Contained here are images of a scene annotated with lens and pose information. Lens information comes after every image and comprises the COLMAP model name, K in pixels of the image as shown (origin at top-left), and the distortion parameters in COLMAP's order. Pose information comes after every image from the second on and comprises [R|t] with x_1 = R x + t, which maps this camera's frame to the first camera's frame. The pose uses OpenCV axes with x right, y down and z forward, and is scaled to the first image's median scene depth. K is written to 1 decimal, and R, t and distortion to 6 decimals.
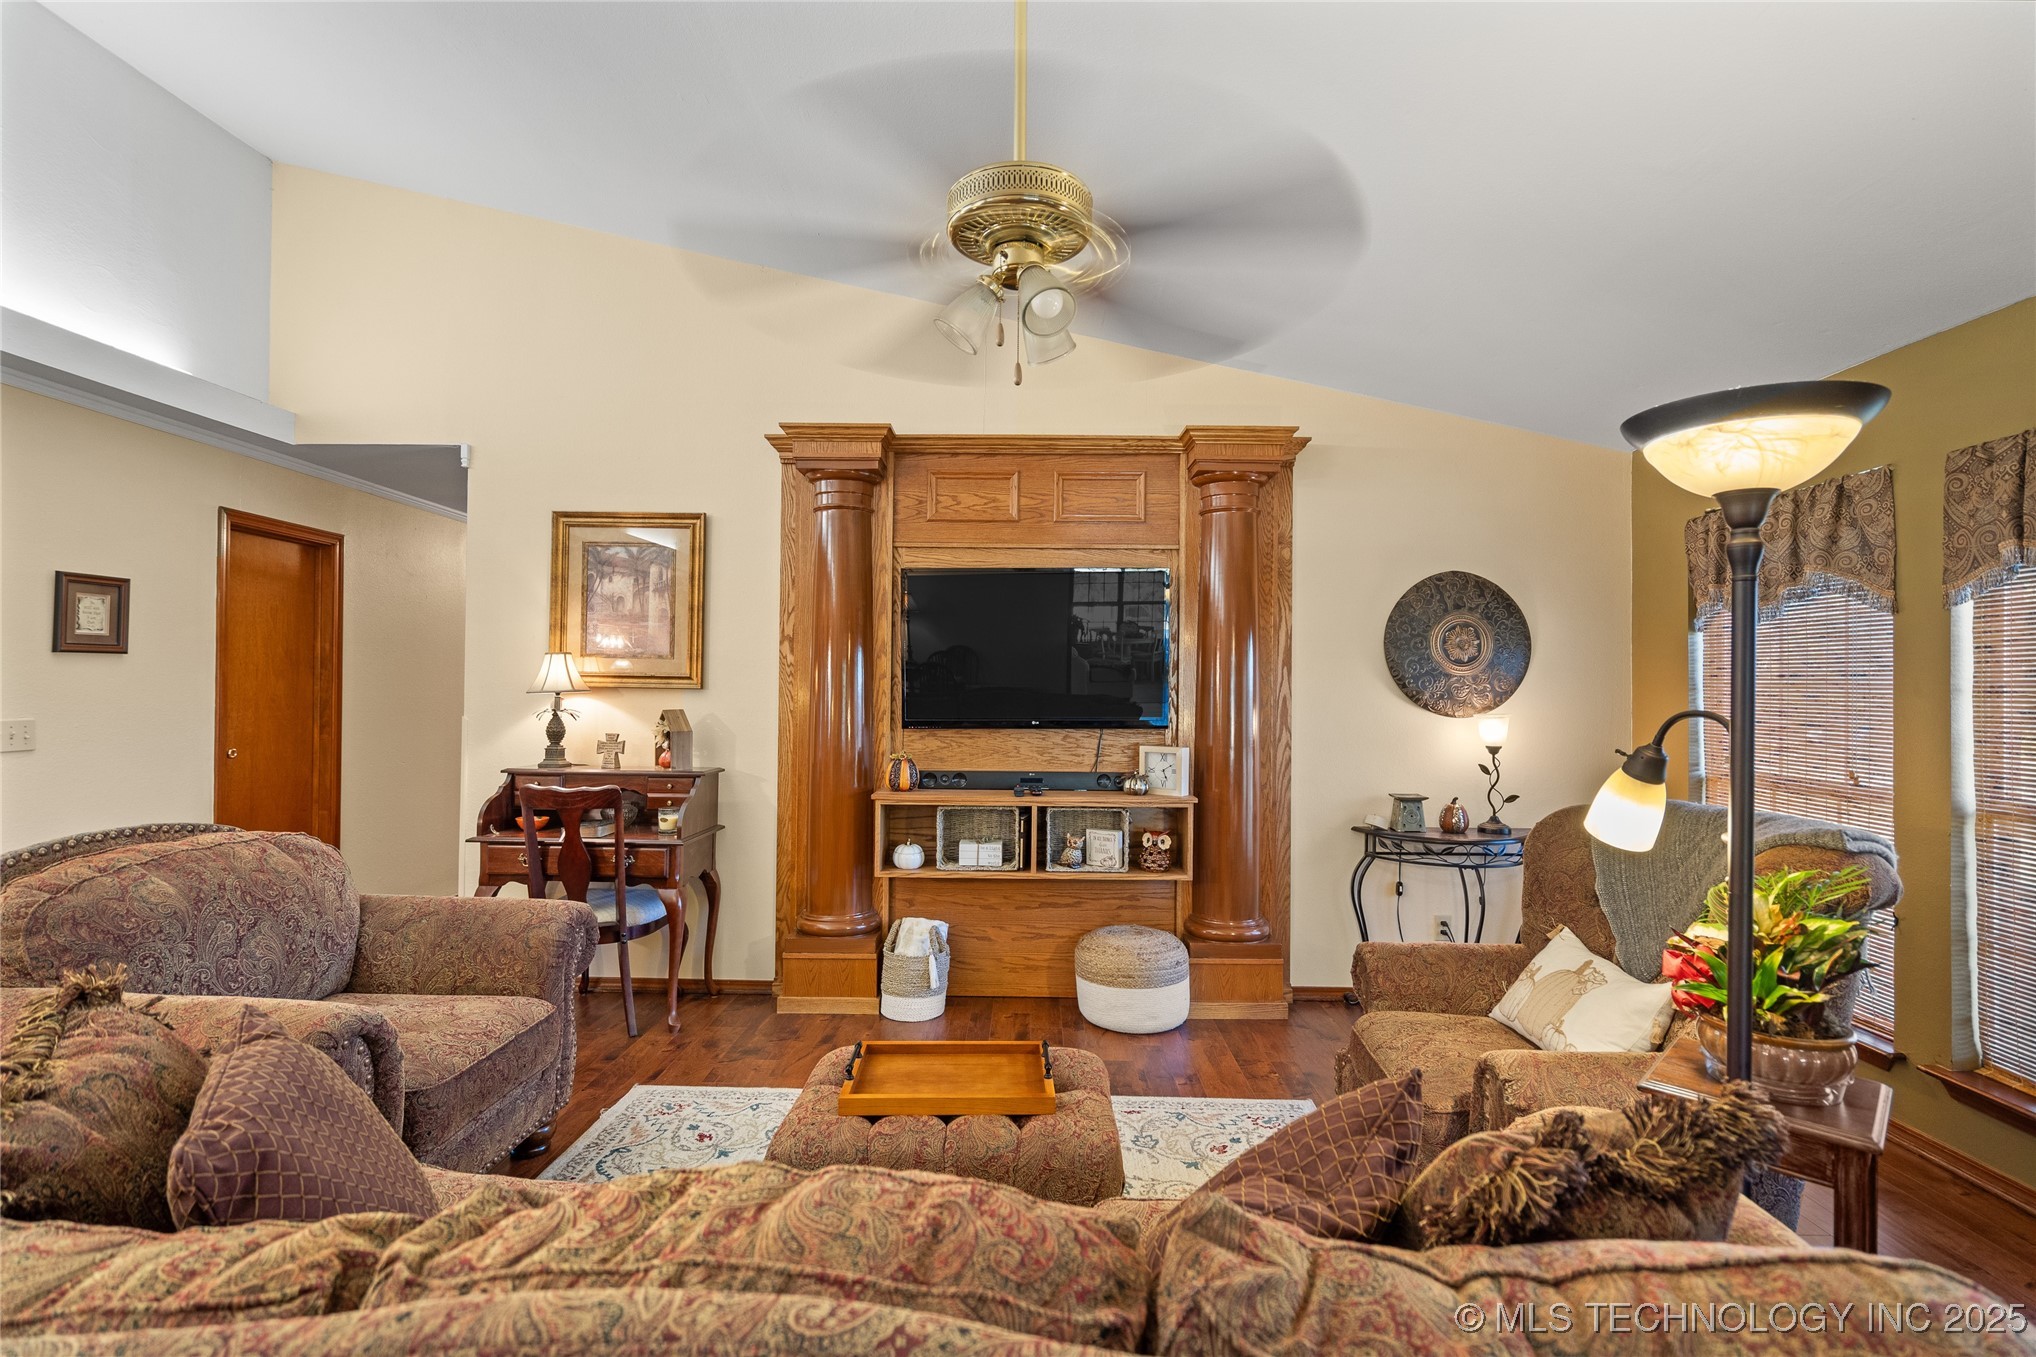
lens RADIAL K [[975.4, 0, 1019.6], [0, 975.4, 710.1], [0, 0, 1]] dist [0.001552, 0.000676]
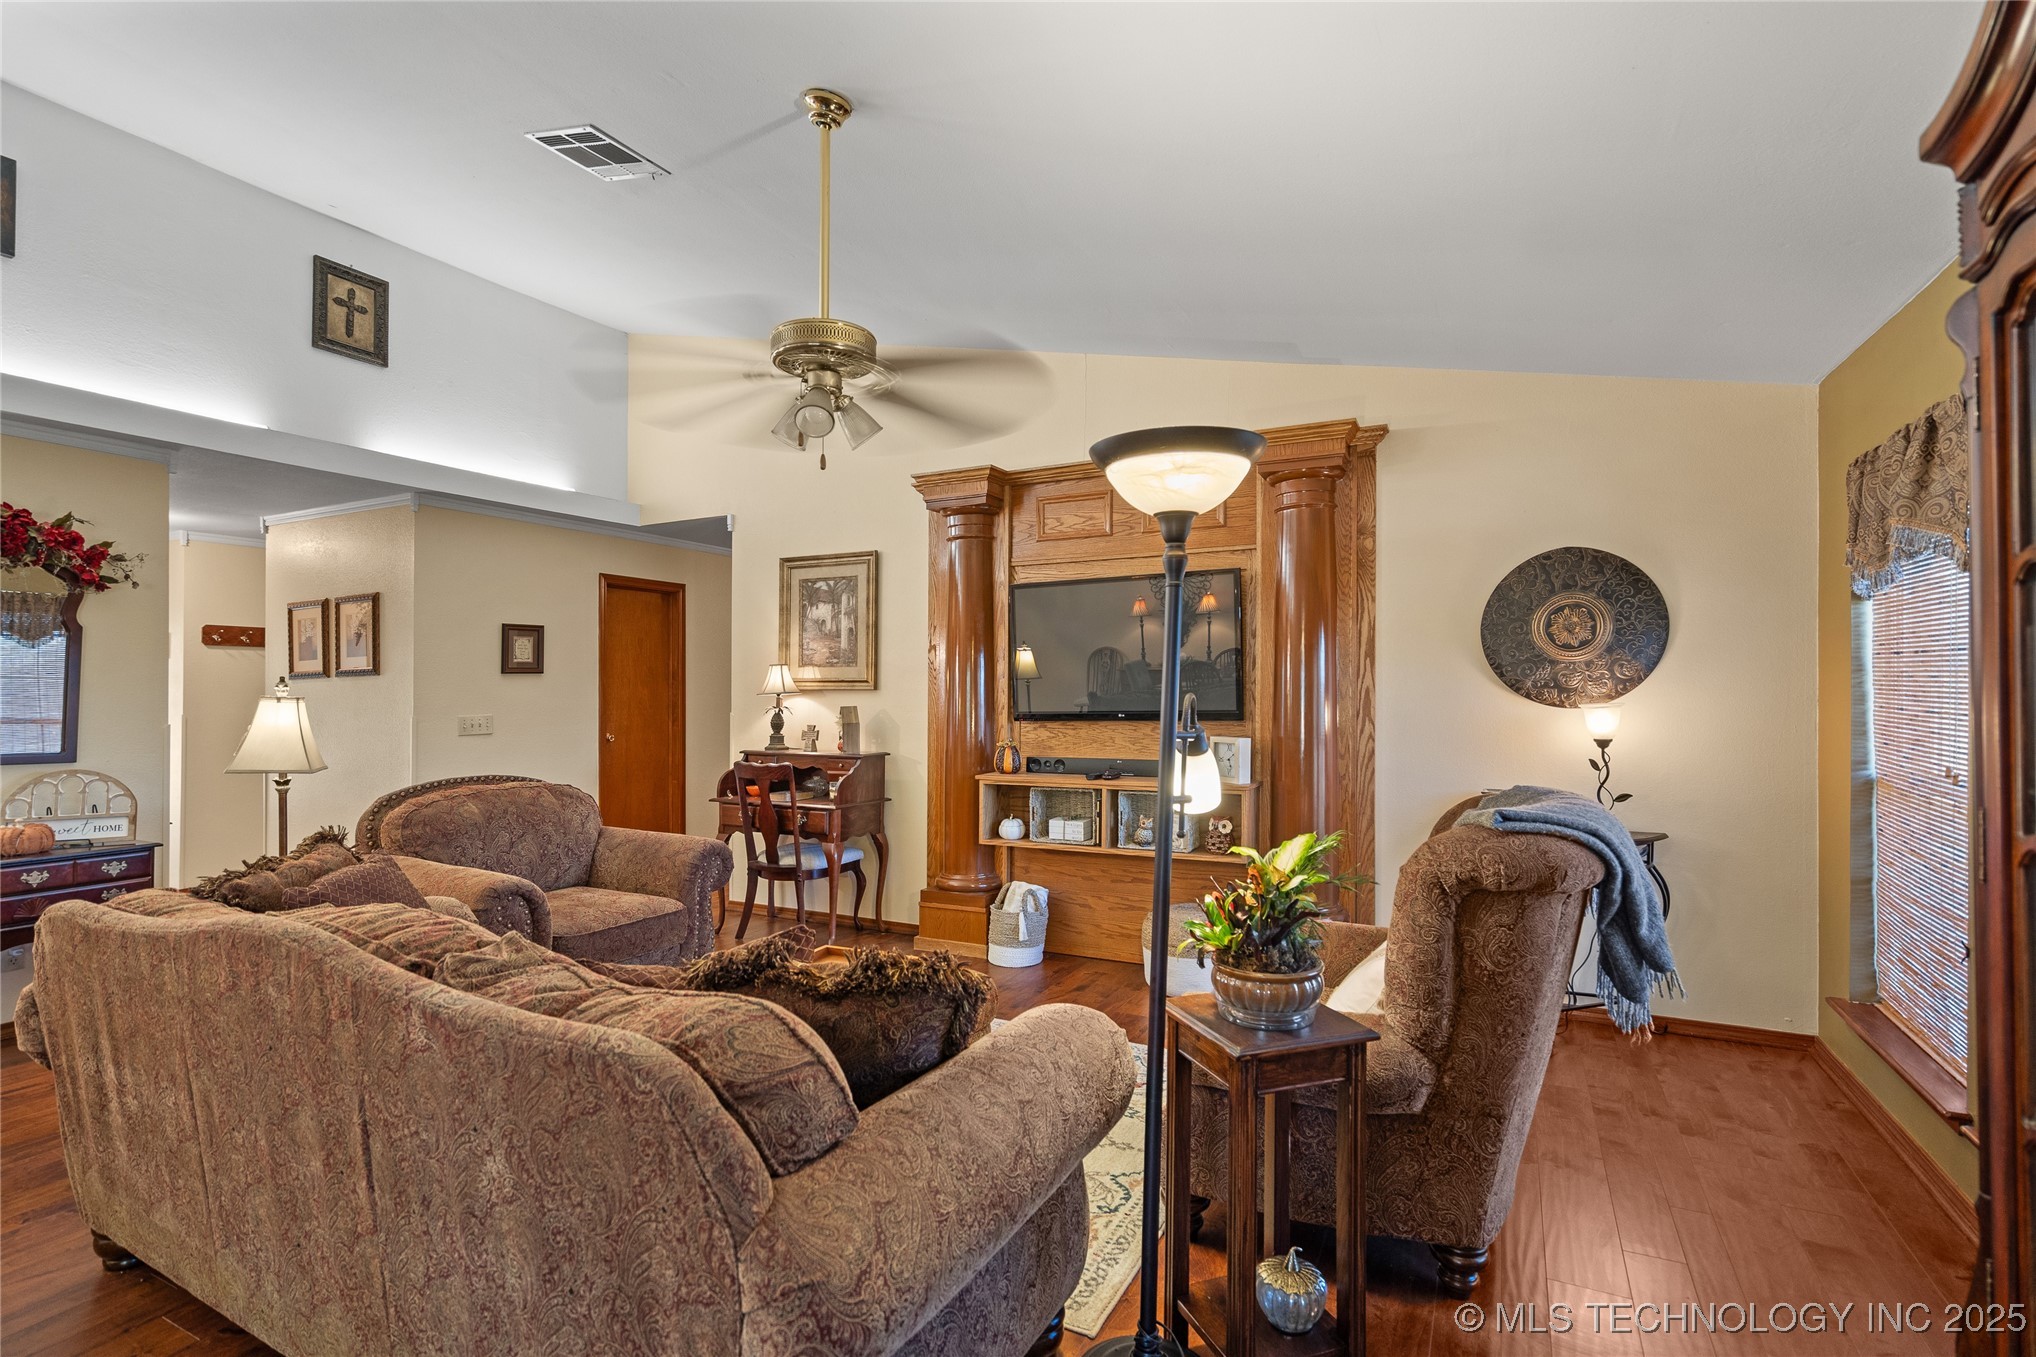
lens RADIAL K [[1023.4, 0, 1023.2], [0, 1023.4, 720.5], [0, 0, 1]] dist [-0.002338, 0.000330]
pose [[0.887140, -0.002431, -0.461494, 0.460211], [0.006639, 0.999950, 0.007496, 0.009452], [0.461452, -0.009714, 0.887112, -0.088675]]
